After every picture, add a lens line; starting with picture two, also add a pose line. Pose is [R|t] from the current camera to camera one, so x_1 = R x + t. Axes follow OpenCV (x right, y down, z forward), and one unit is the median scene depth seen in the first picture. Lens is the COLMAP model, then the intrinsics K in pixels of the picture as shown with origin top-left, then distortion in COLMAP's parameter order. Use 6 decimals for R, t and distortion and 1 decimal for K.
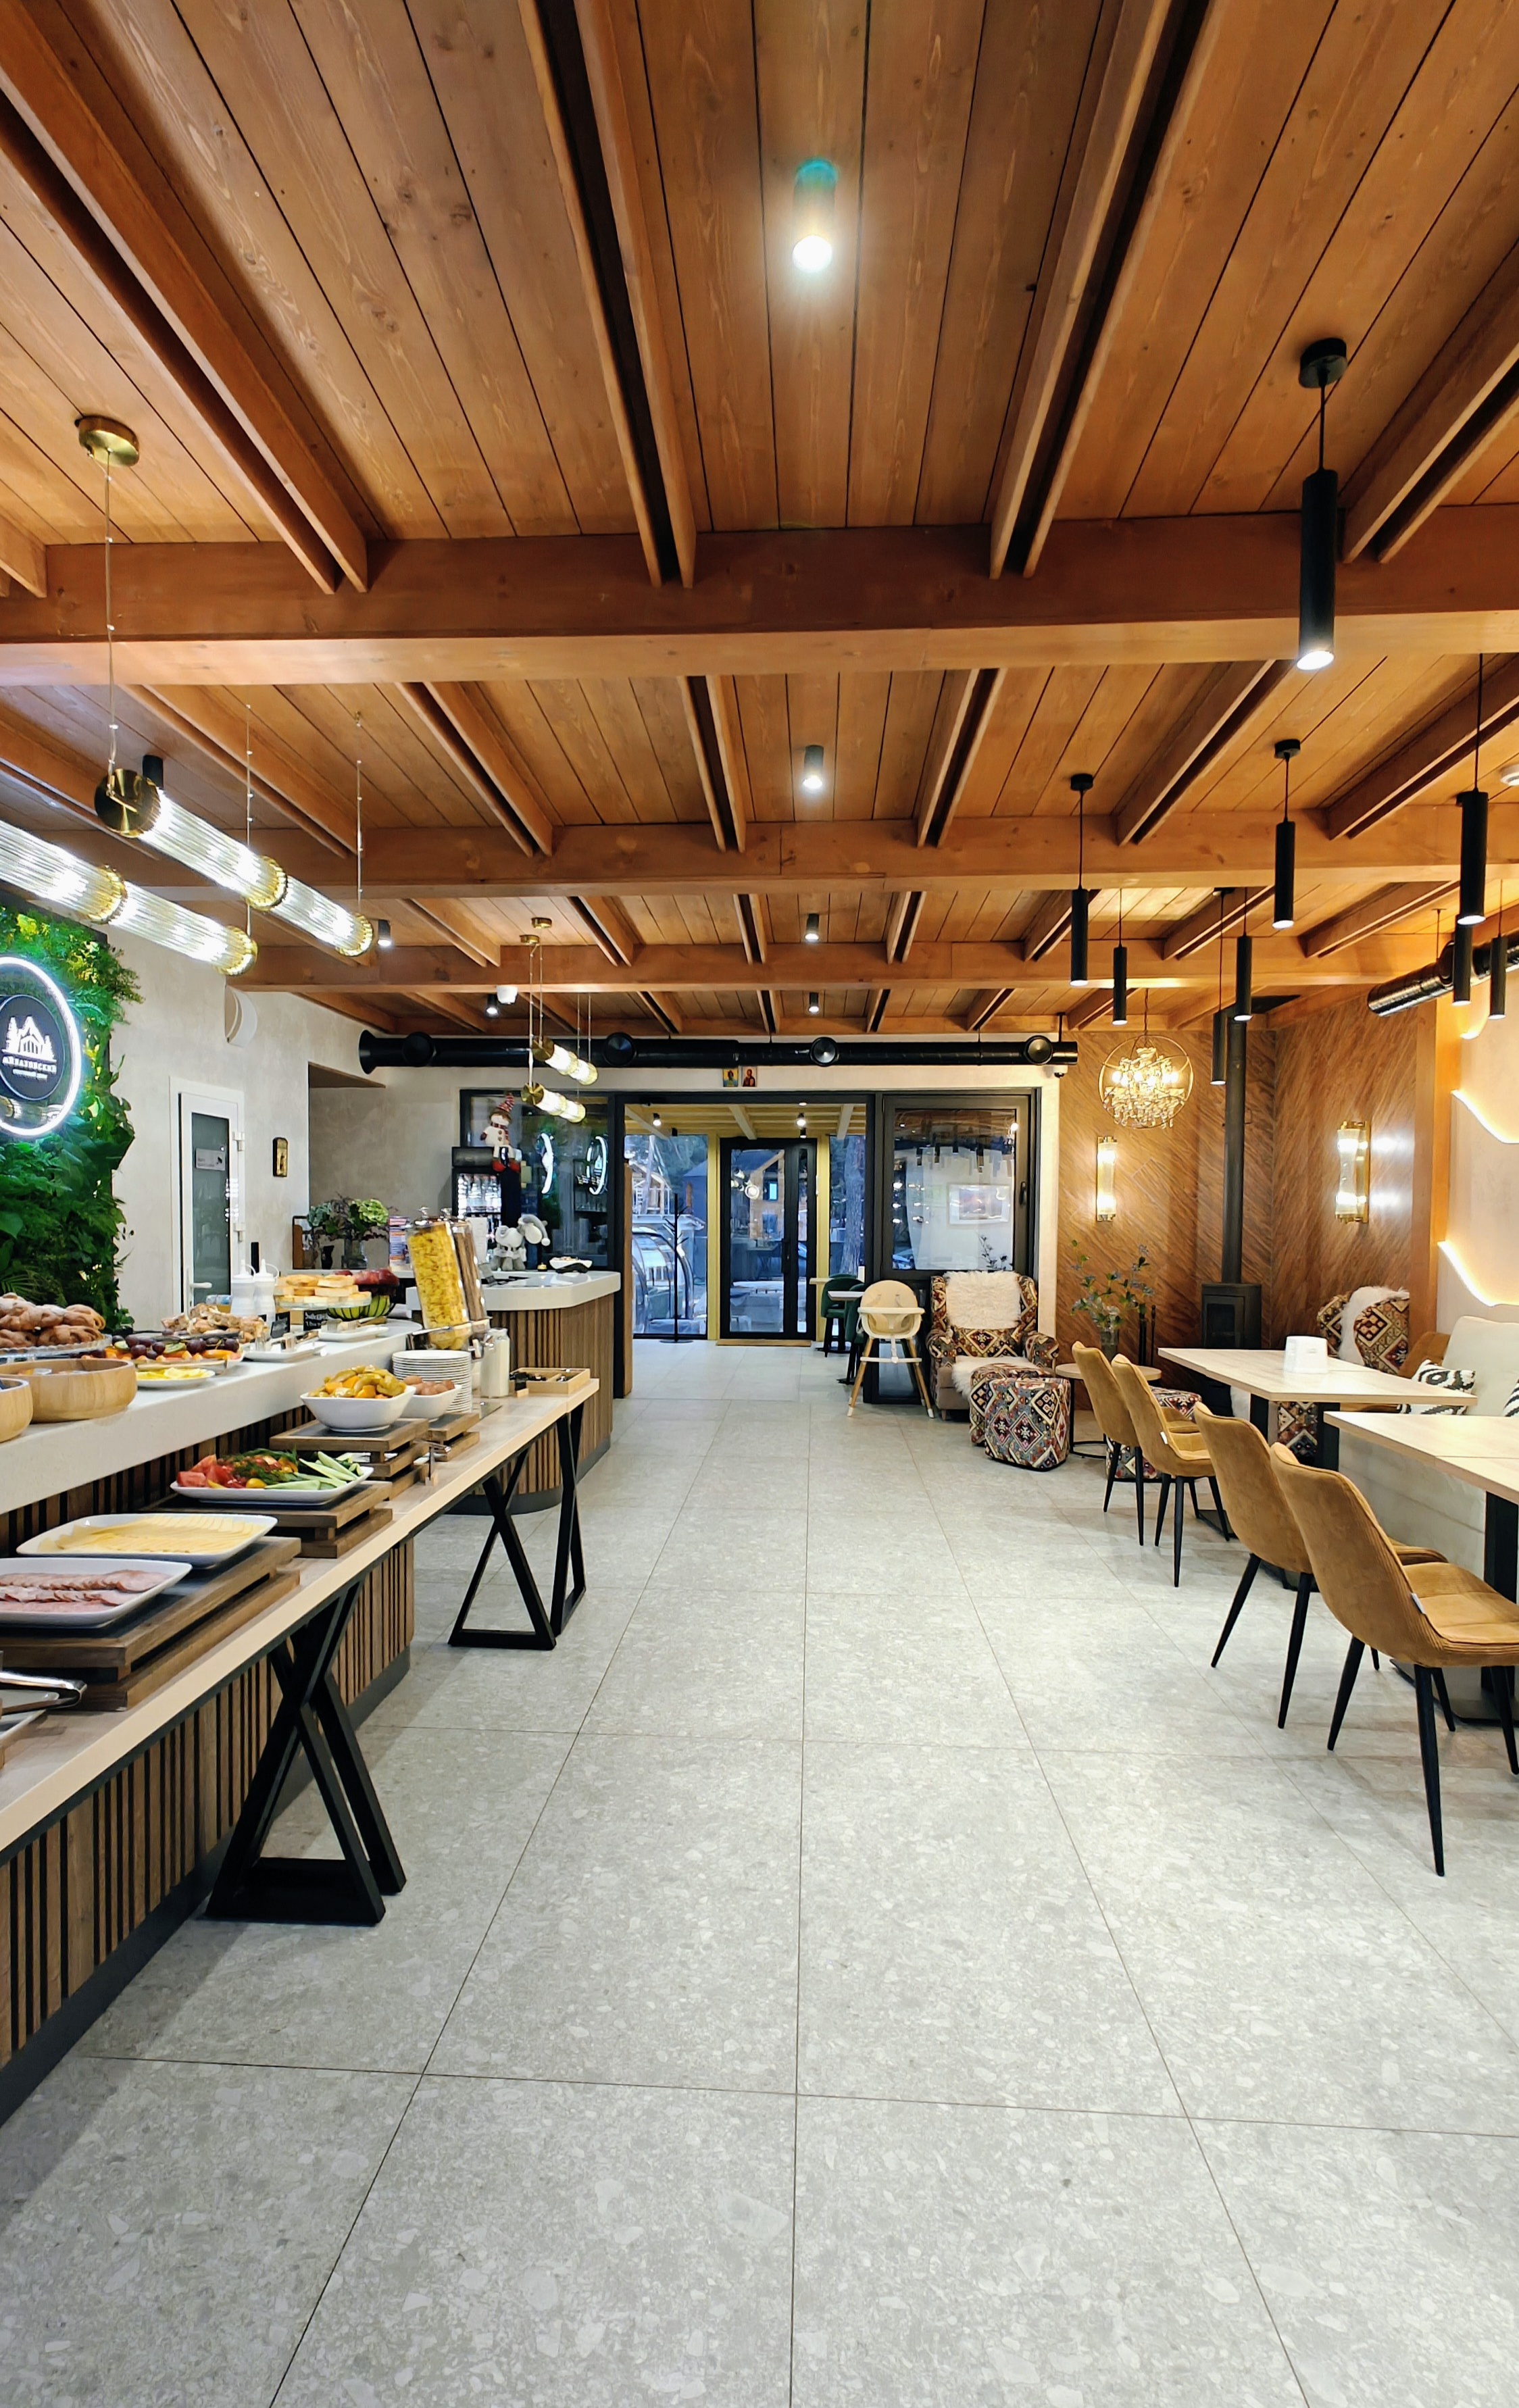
lens RADIAL K [[1126.0, 0, 759.5], [0, 1126.0, 1204.0], [0, 0, 1]] dist [0.000824, 0.000276]
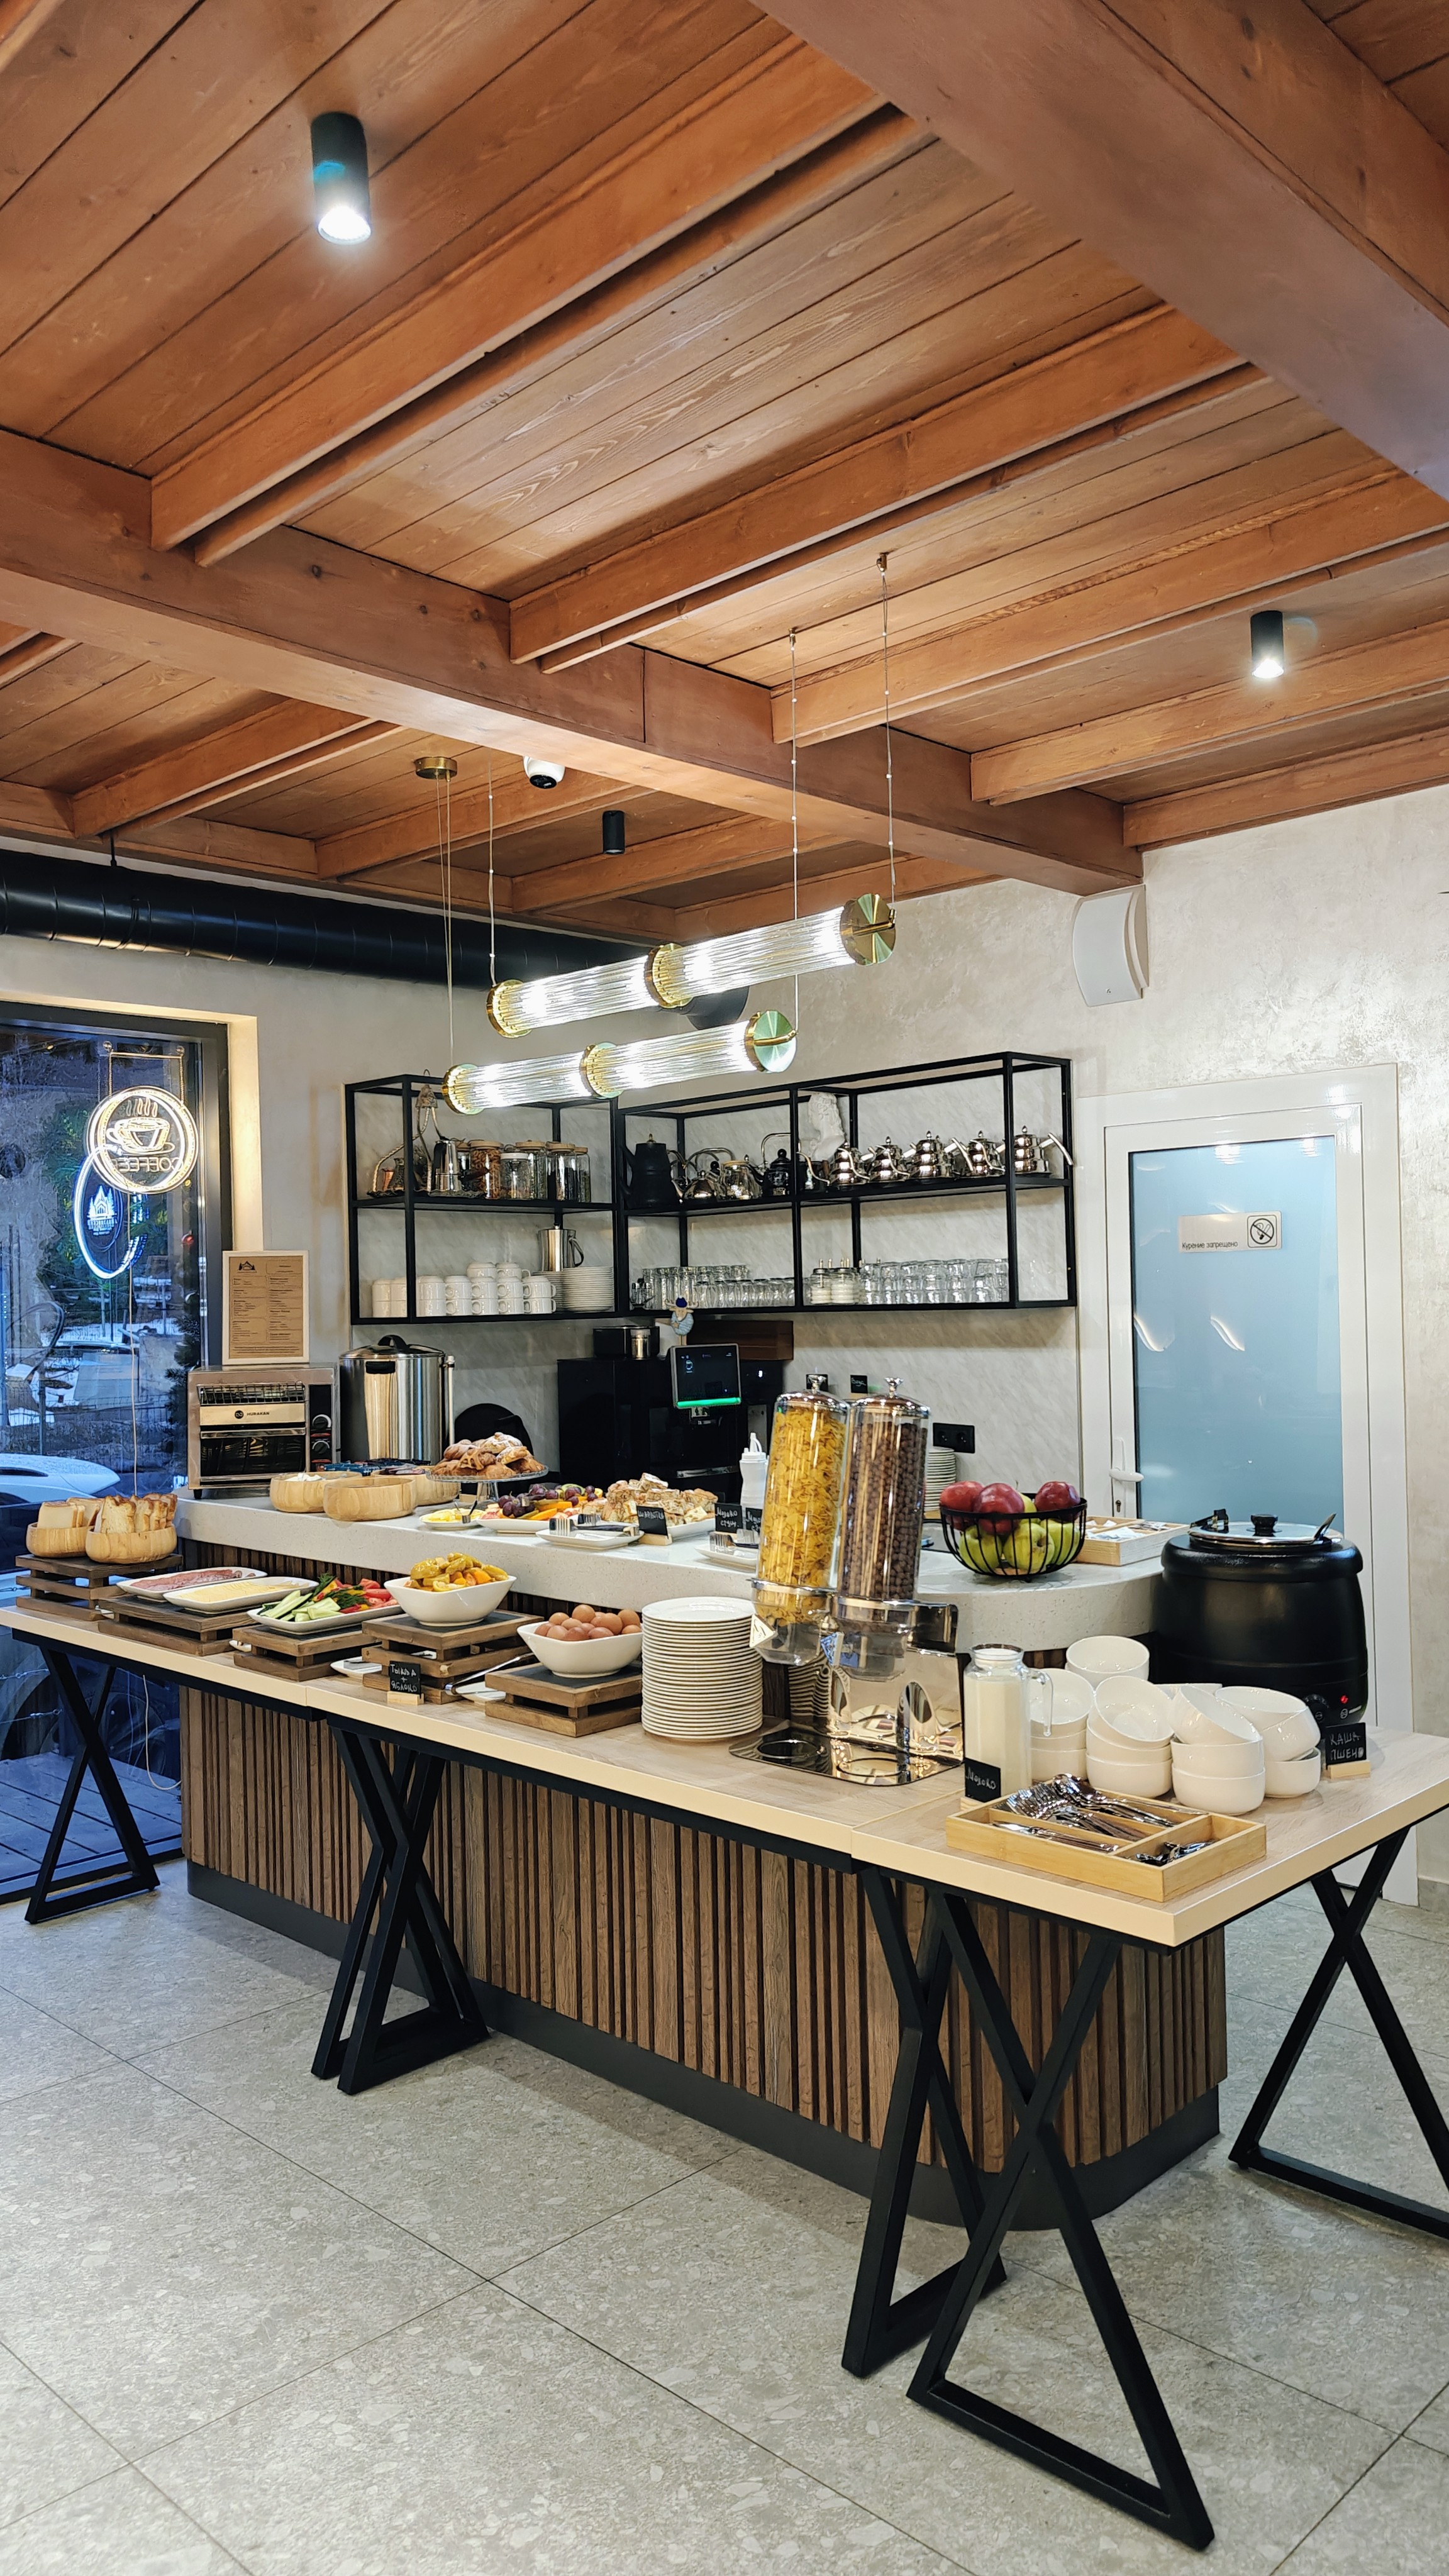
lens RADIAL K [[1748.5, 0, 718.3], [0, 1748.5, 1284.1], [0, 0, 1]] dist [0.041748, -0.049803]
pose [[-0.666056, 0.005784, -0.745879, 0.428414], [0.031187, 0.999311, -0.020101, -0.029040], [0.745250, -0.036650, -0.665778, 1.657903]]
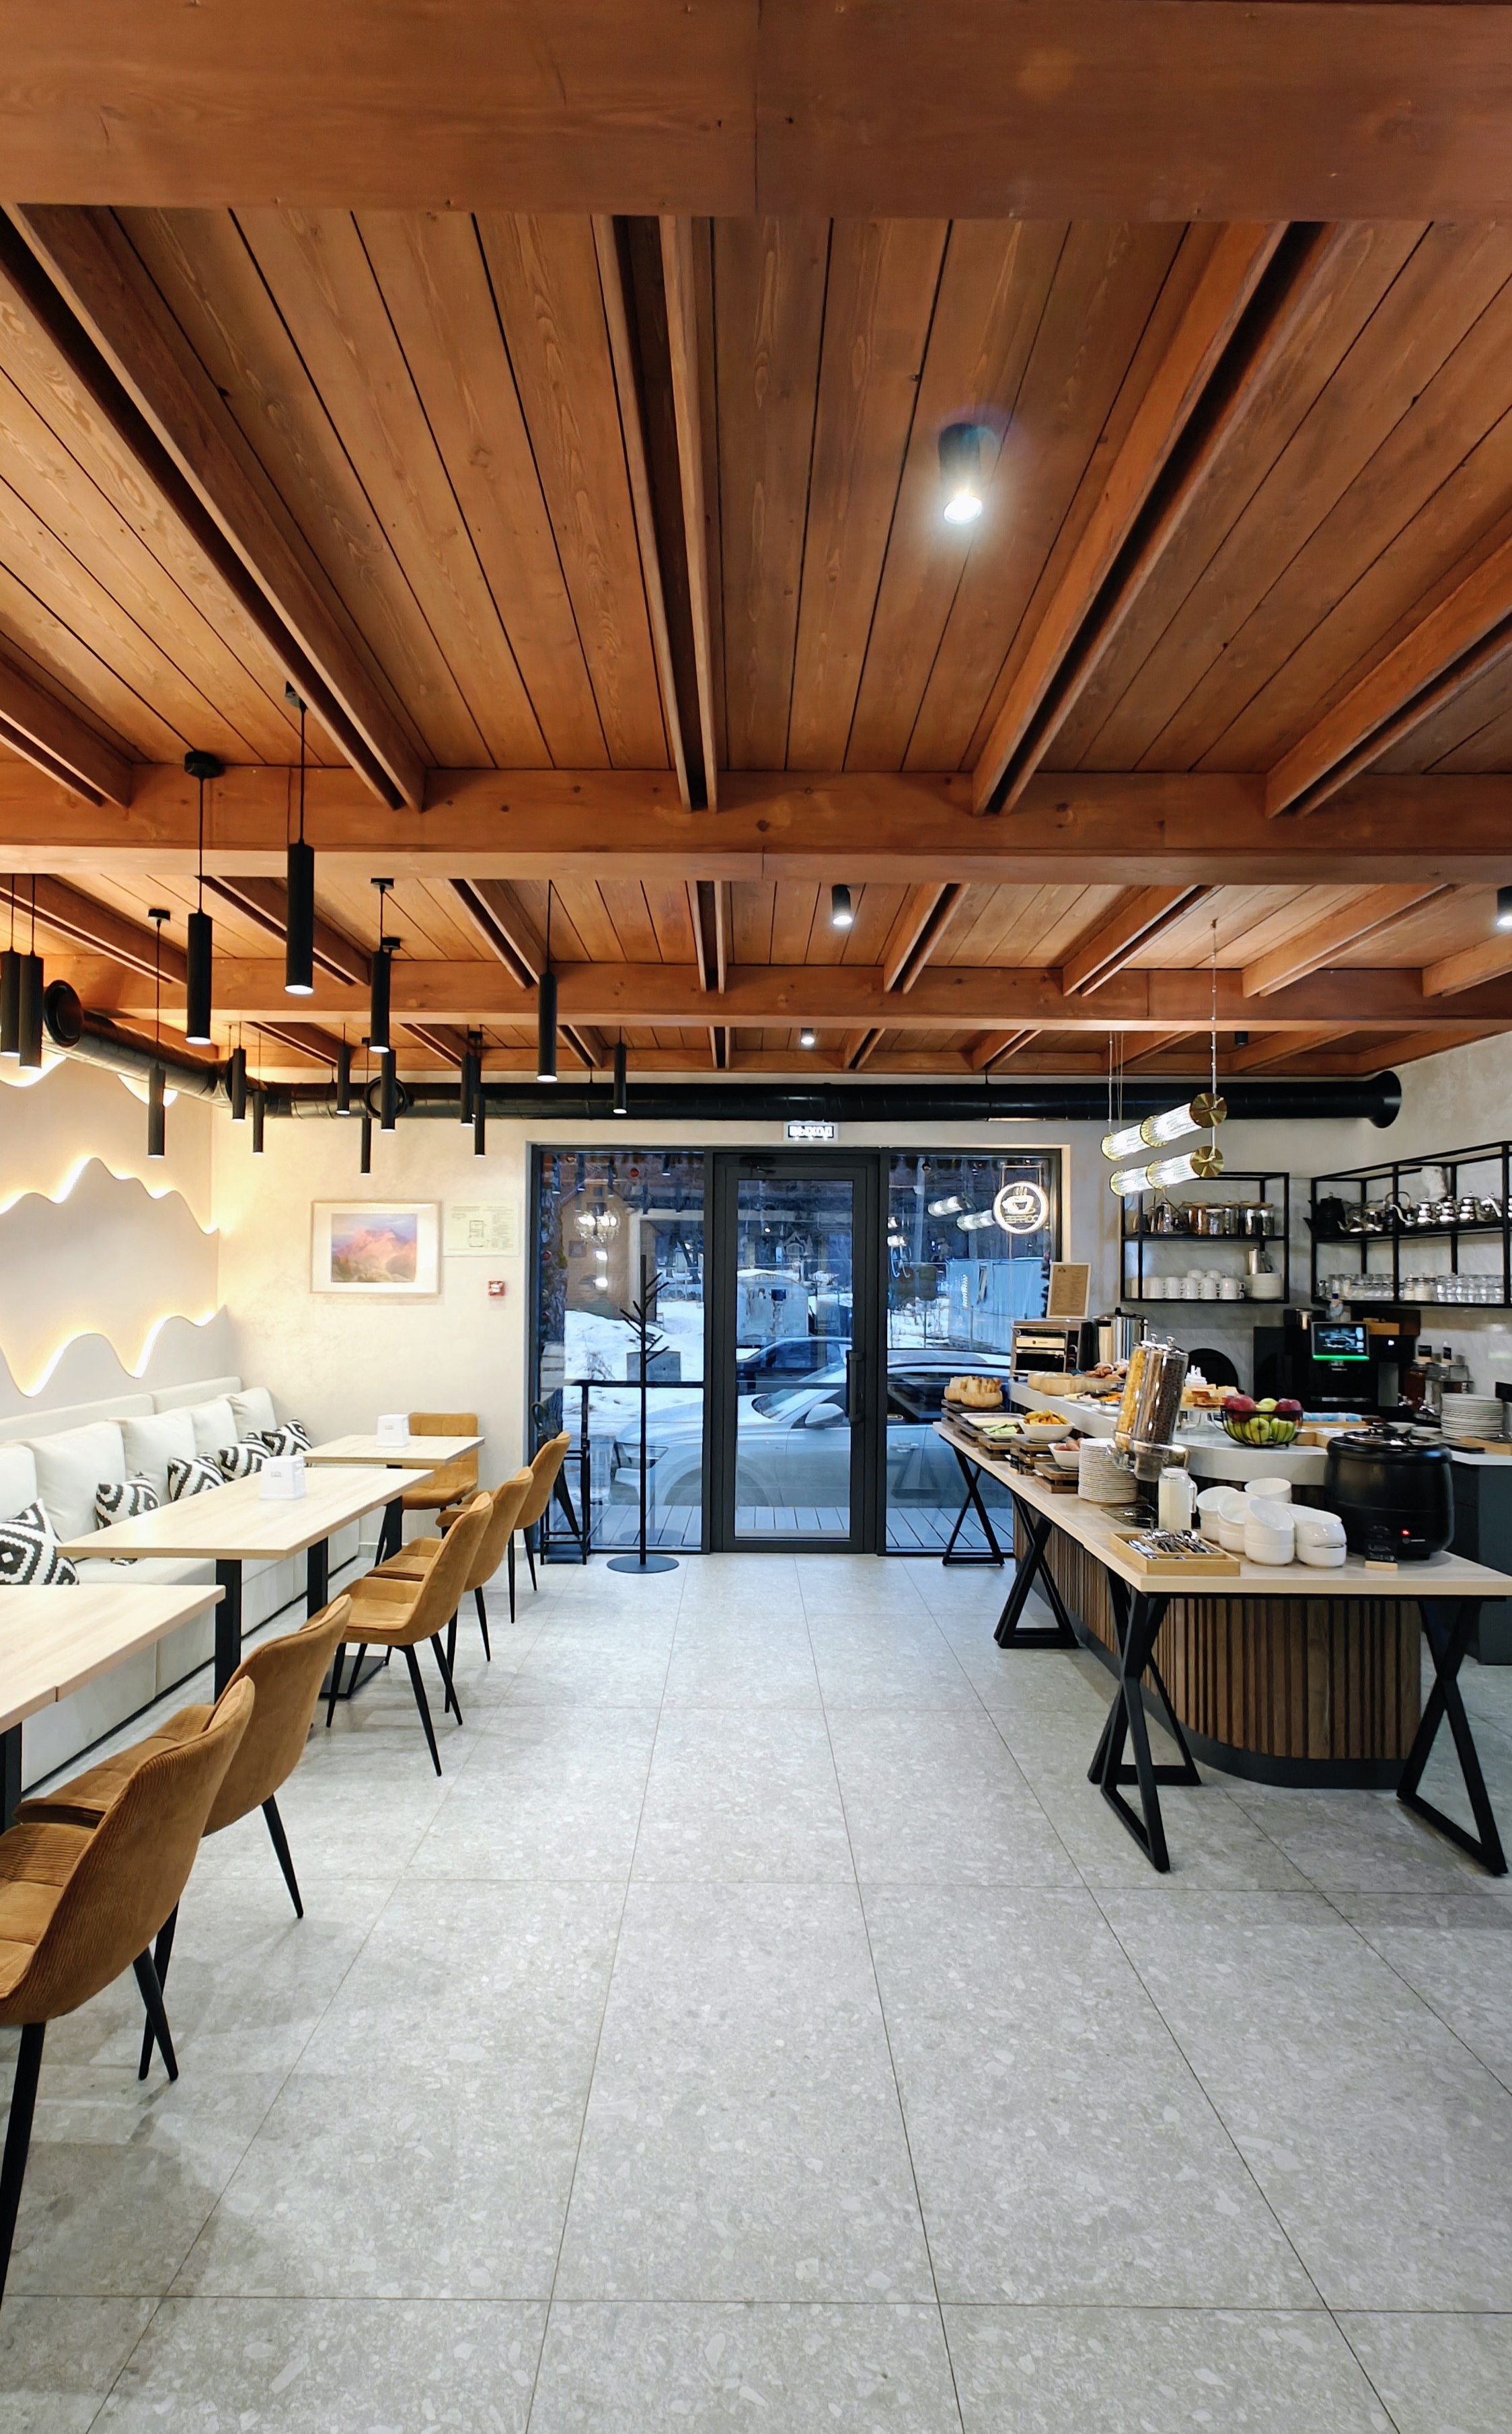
lens RADIAL K [[1131.5, 0, 746.6], [0, 1131.5, 1257.2], [0, 0, 1]] dist [0.000029, 0.000089]
pose [[-0.998419, -0.015625, -0.053988, 0.207881], [-0.013677, 0.999248, -0.036268, -0.030573], [0.054514, -0.035473, -0.997883, 2.295463]]
